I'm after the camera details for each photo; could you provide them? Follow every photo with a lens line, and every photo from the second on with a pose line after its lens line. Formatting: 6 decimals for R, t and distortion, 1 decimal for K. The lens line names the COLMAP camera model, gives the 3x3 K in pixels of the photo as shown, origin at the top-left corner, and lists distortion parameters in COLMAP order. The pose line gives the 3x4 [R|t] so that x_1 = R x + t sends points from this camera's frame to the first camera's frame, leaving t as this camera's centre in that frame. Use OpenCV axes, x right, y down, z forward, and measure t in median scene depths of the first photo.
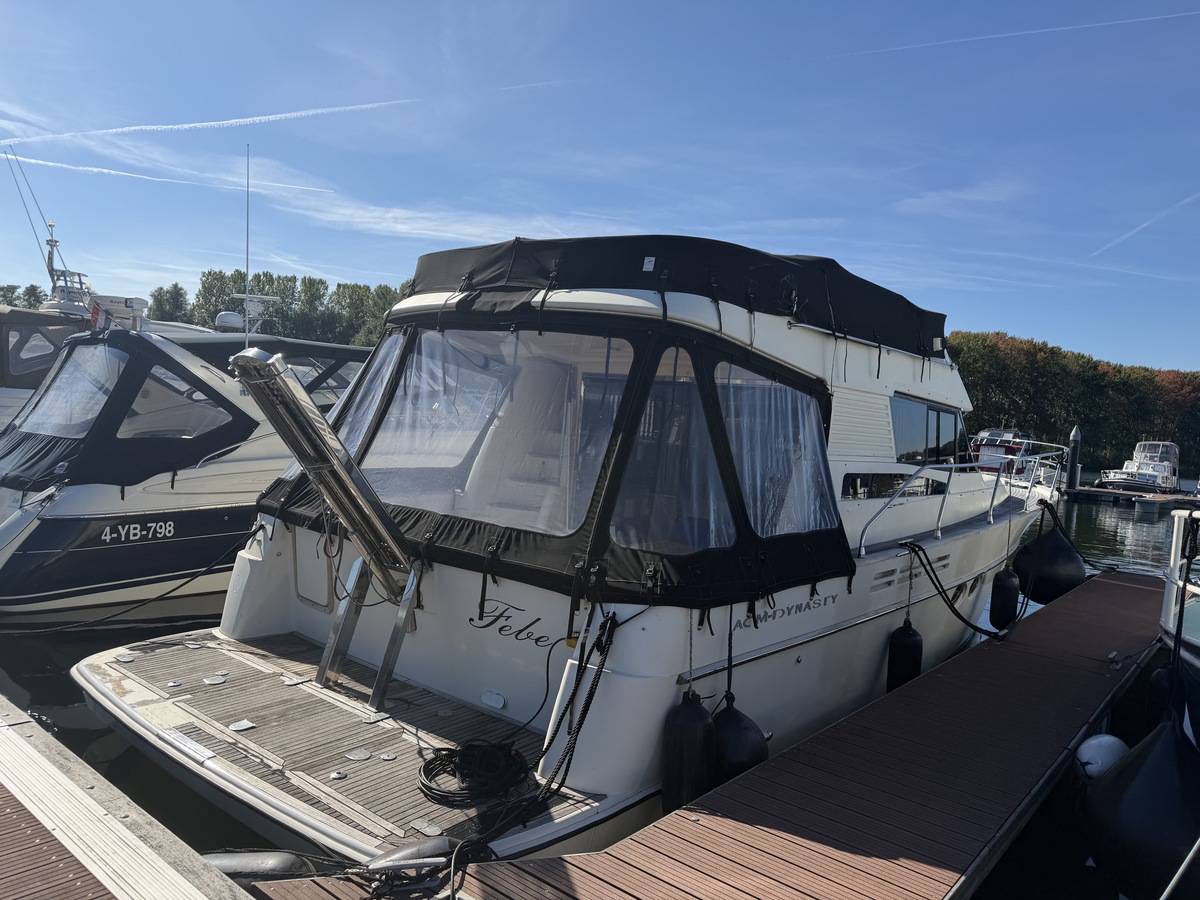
lens RADIAL K [[863.0, 0, 600.0], [0, 863.0, 450.0], [0, 0, 1]] dist [0.131895, 0.001189]
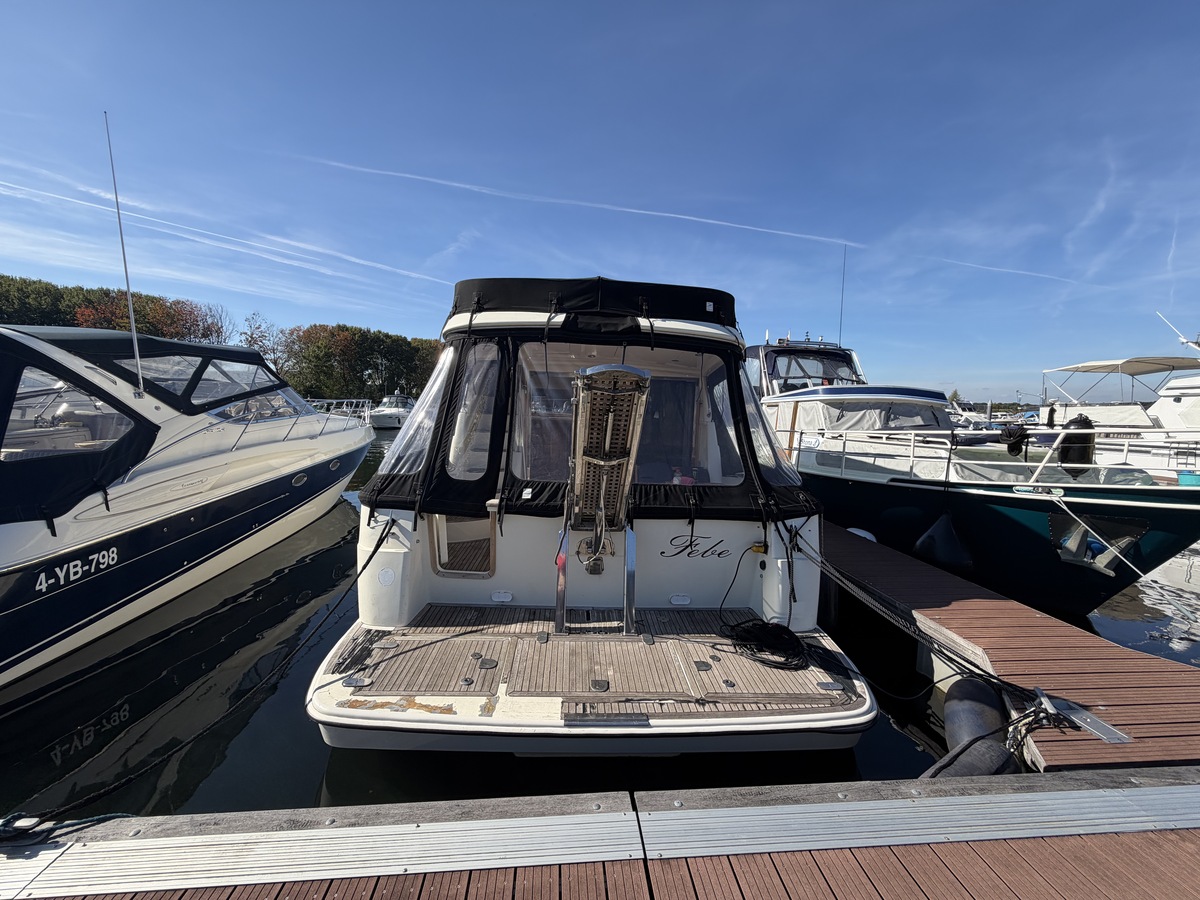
lens RADIAL K [[477.0, 0, 600.0], [0, 477.0, 450.0], [0, 0, 1]] dist [0.000421, 0.048791]
pose [[0.727337, -0.118268, 0.676013, -0.475312], [0.060158, 0.992234, 0.108866, -0.041482], [-0.683639, -0.038515, 0.728804, 0.331346]]
